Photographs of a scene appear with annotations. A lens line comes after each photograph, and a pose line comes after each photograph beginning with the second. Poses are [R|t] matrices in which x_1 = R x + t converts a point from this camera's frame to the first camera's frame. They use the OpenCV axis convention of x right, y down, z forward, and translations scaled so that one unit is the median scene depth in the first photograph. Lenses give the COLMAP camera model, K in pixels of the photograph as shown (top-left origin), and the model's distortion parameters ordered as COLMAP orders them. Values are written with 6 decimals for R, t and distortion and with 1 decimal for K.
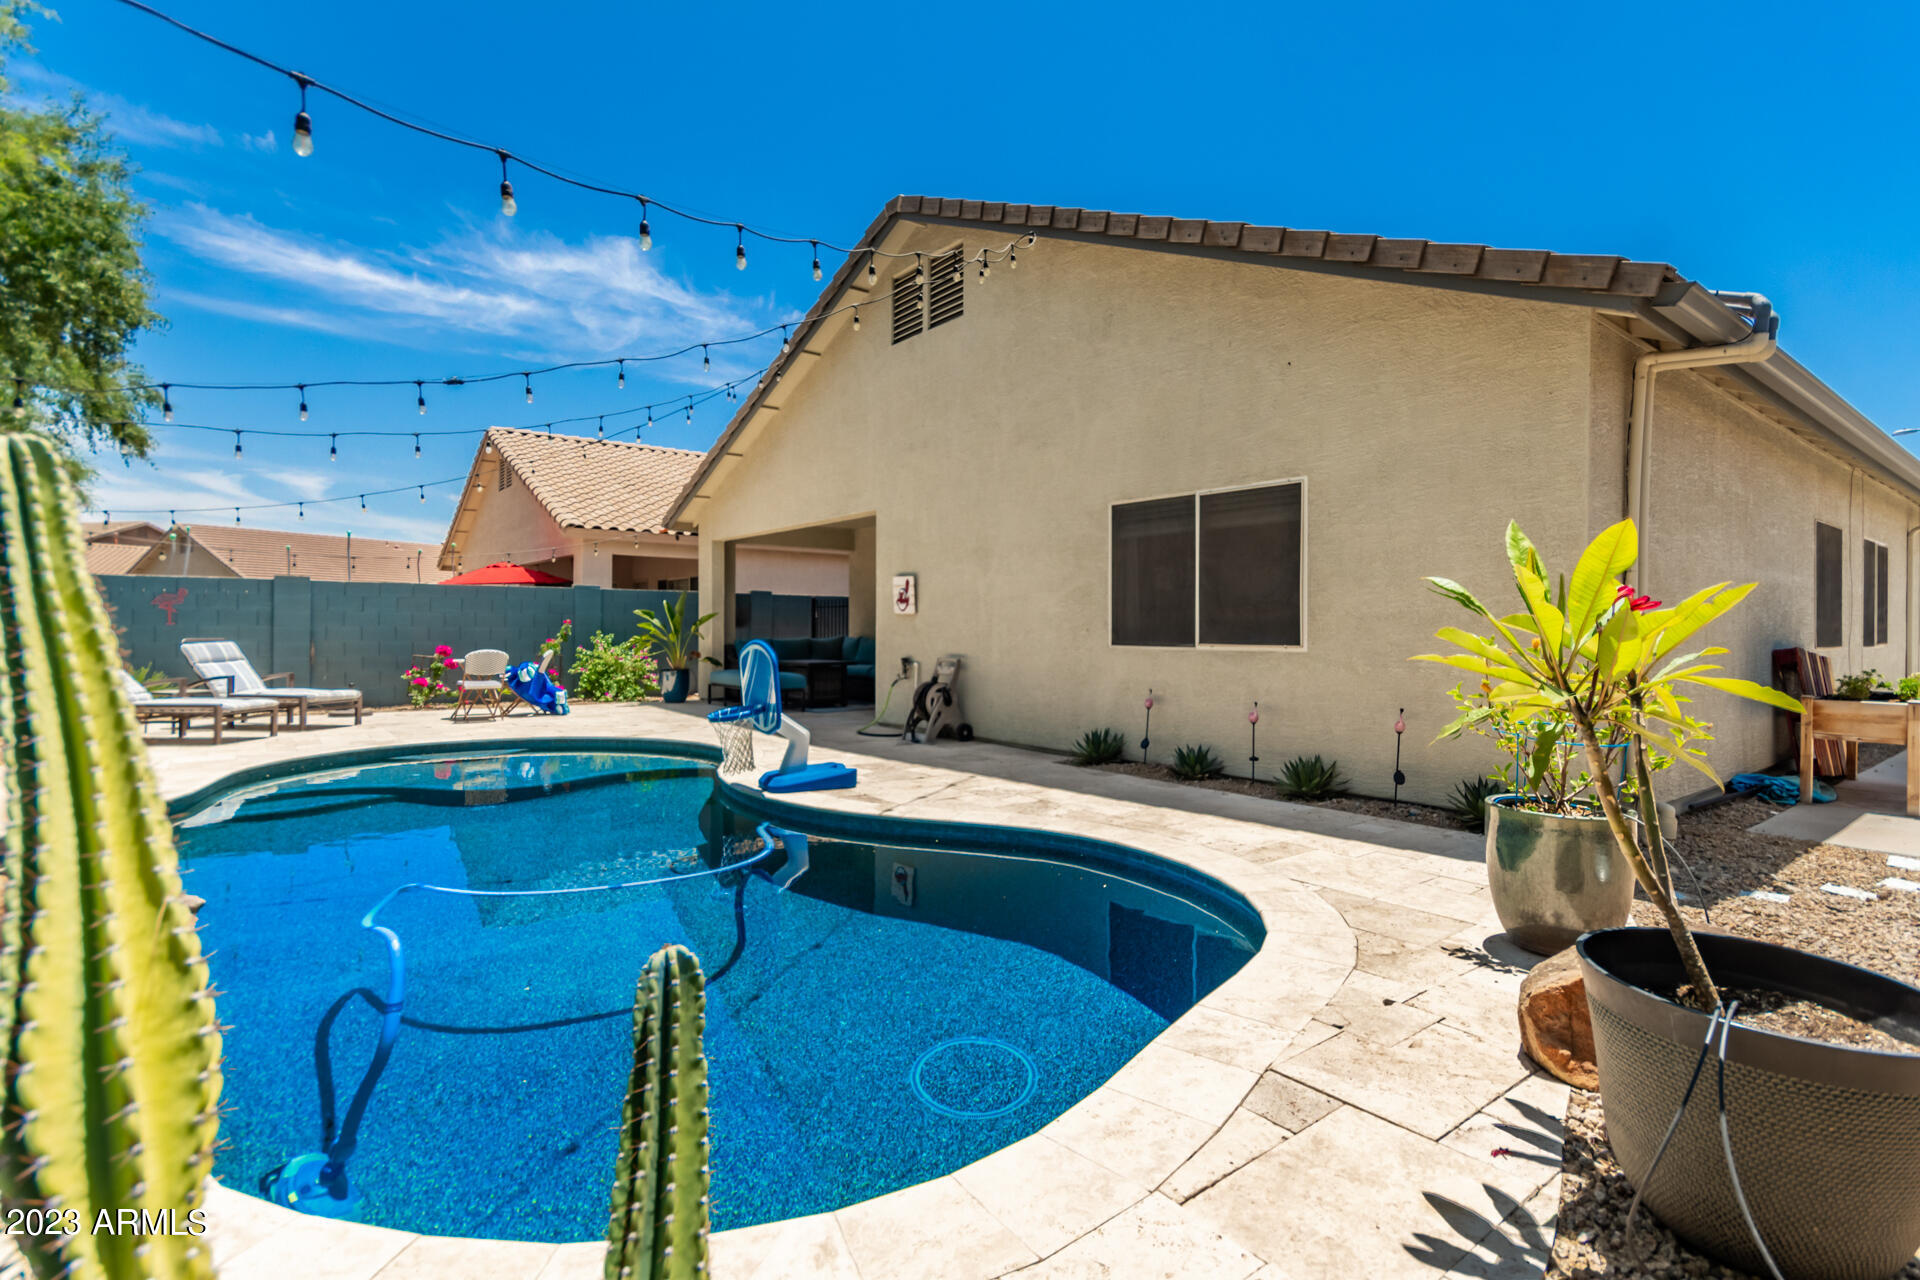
lens RADIAL K [[911.5, 0, 969.7], [0, 911.5, 636.2], [0, 0, 1]] dist [0.001520, 0.000038]
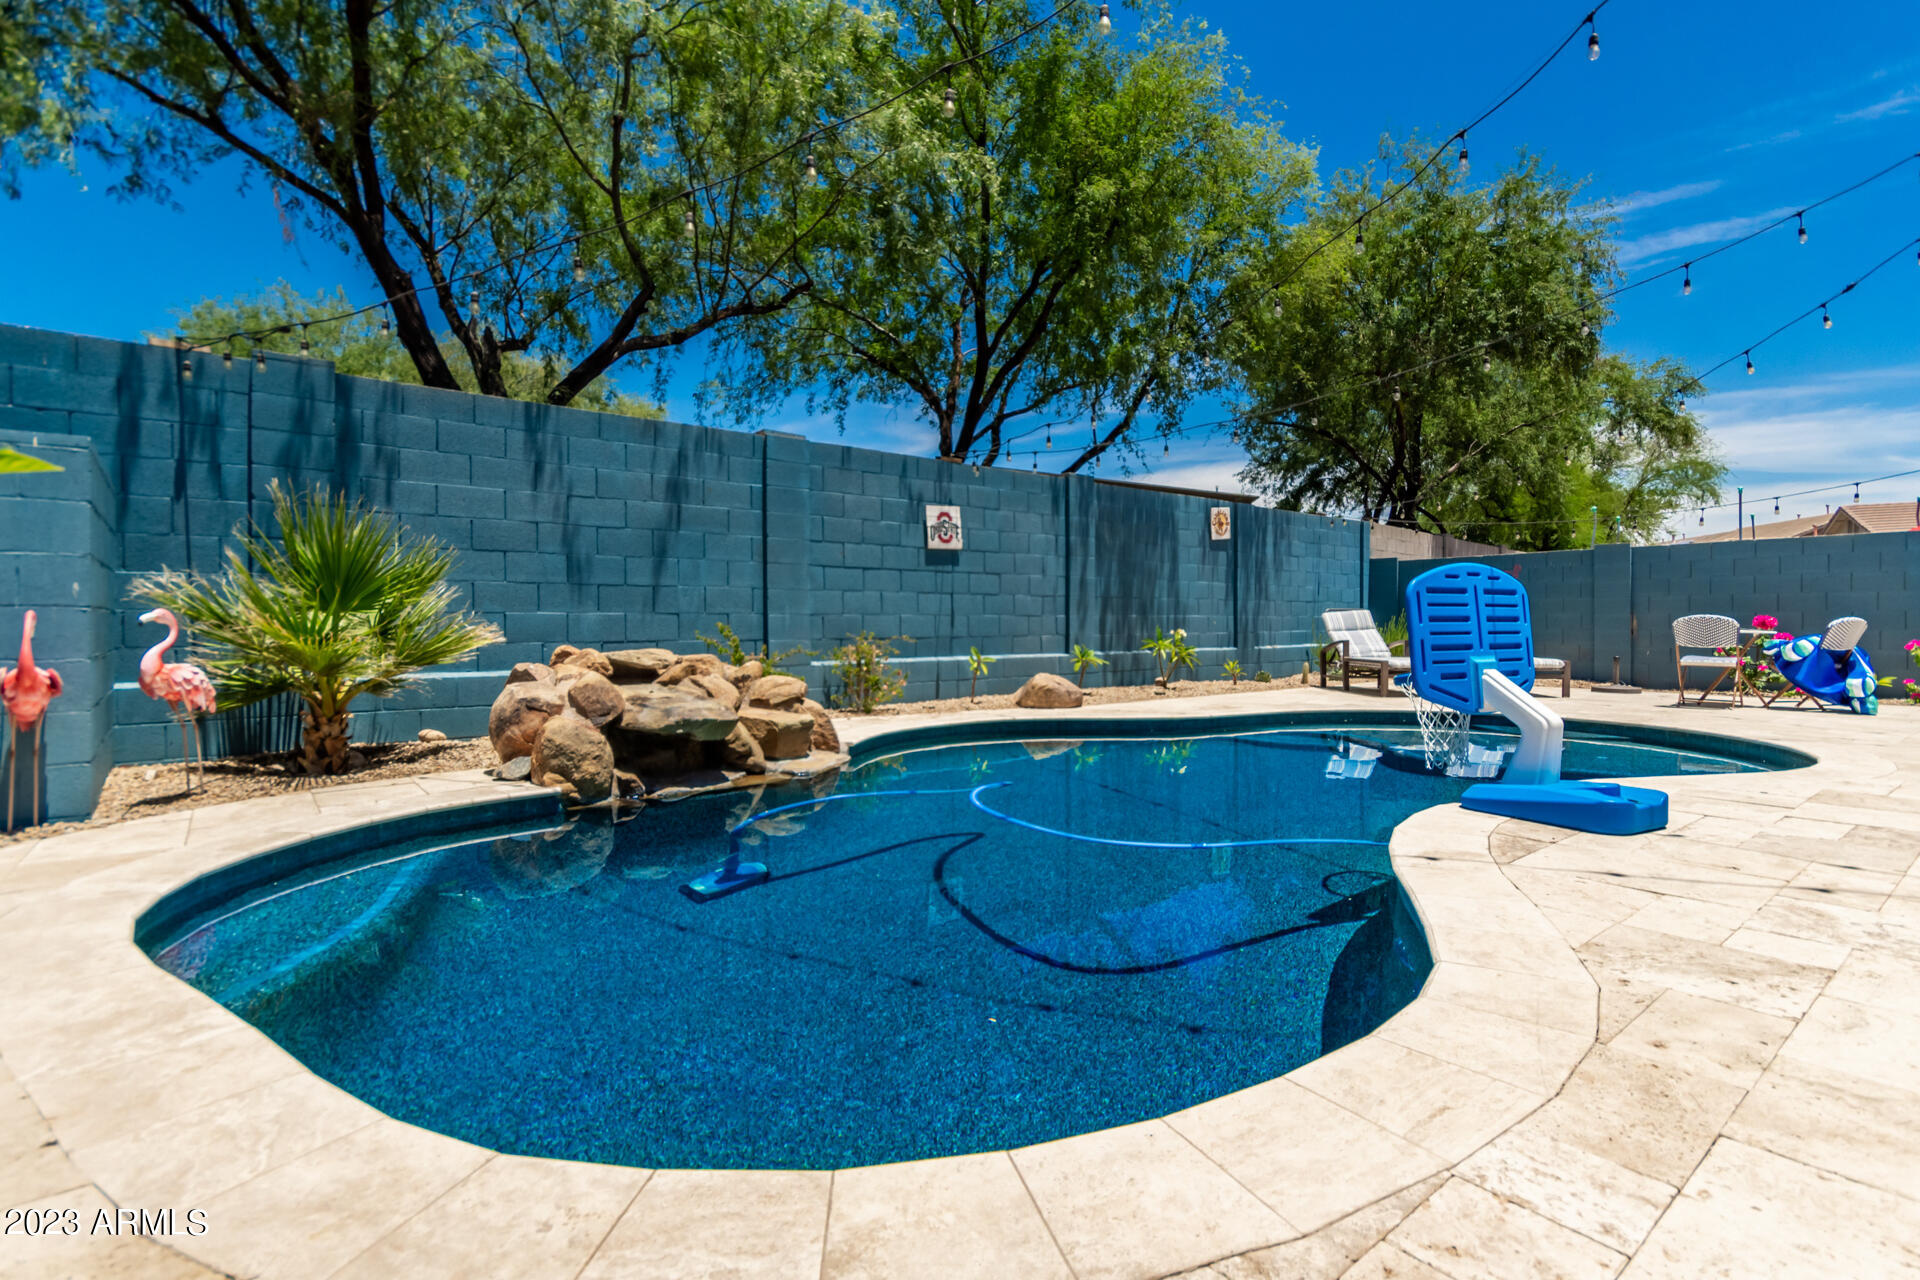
lens RADIAL K [[911.5, 0, 970.3], [0, 911.5, 634.1], [0, 0, 1]] dist [0.001520, 0.000038]
pose [[0.032526, 0.009045, -0.999430, 0.227515], [-0.004627, 0.999950, 0.008899, 0.027836], [0.999460, 0.004335, 0.032567, 0.369974]]
